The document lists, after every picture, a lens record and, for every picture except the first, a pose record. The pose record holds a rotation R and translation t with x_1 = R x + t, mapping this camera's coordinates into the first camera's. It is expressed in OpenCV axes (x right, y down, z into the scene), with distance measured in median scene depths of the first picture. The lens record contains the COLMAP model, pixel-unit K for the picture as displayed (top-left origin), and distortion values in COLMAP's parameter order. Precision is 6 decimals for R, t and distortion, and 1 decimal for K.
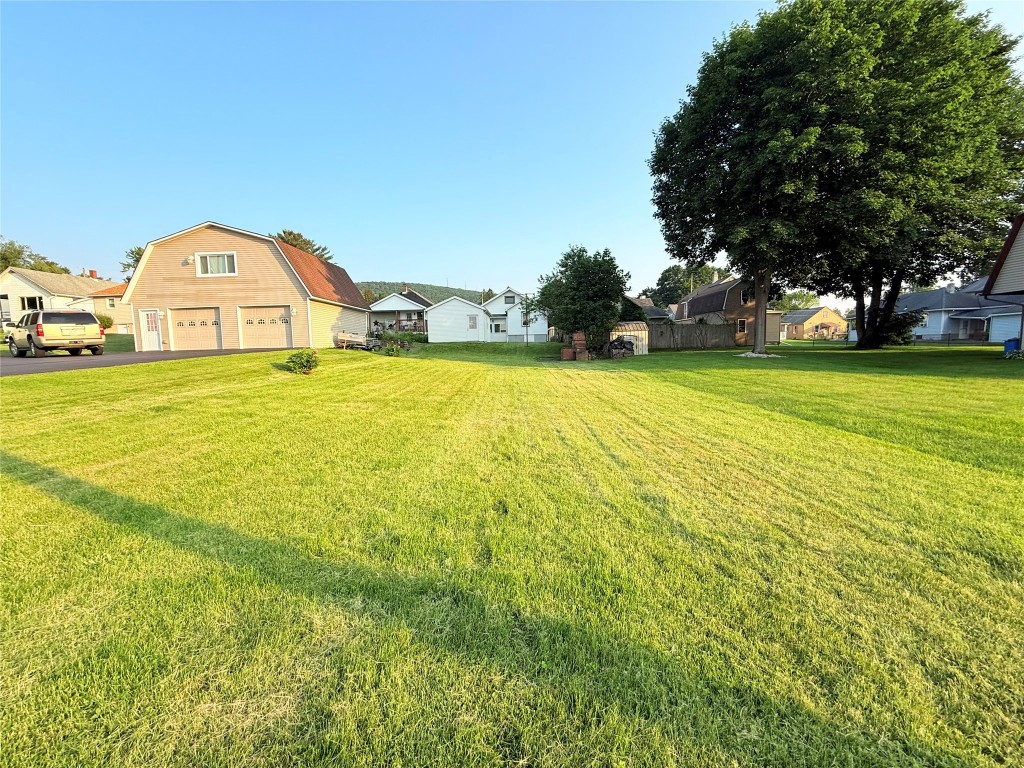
lens RADIAL K [[407.2, 0, 512.3], [0, 407.2, 386.2], [0, 0, 1]] dist [-0.002381, 0.000474]
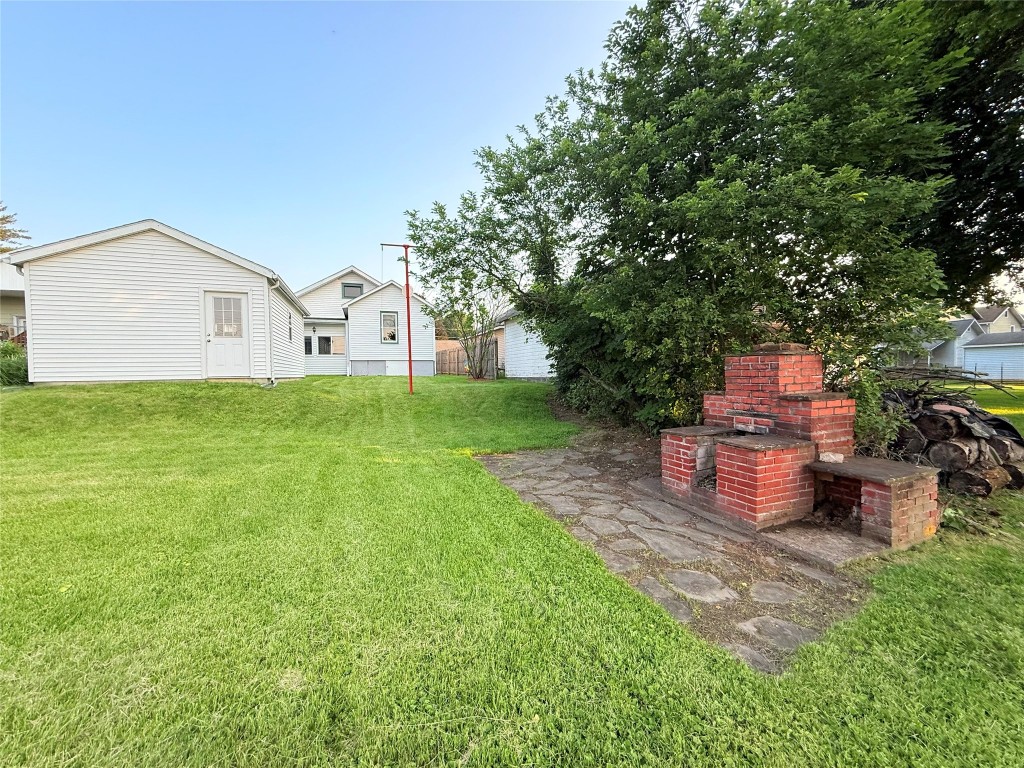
lens RADIAL K [[407.2, 0, 512.8], [0, 407.2, 383.8], [0, 0, 1]] dist [-0.002381, 0.000474]
pose [[0.929816, -0.004768, 0.367993, -0.008489], [0.031187, 0.997340, -0.065878, -0.062503], [-0.366700, 0.072731, 0.927492, 0.503765]]
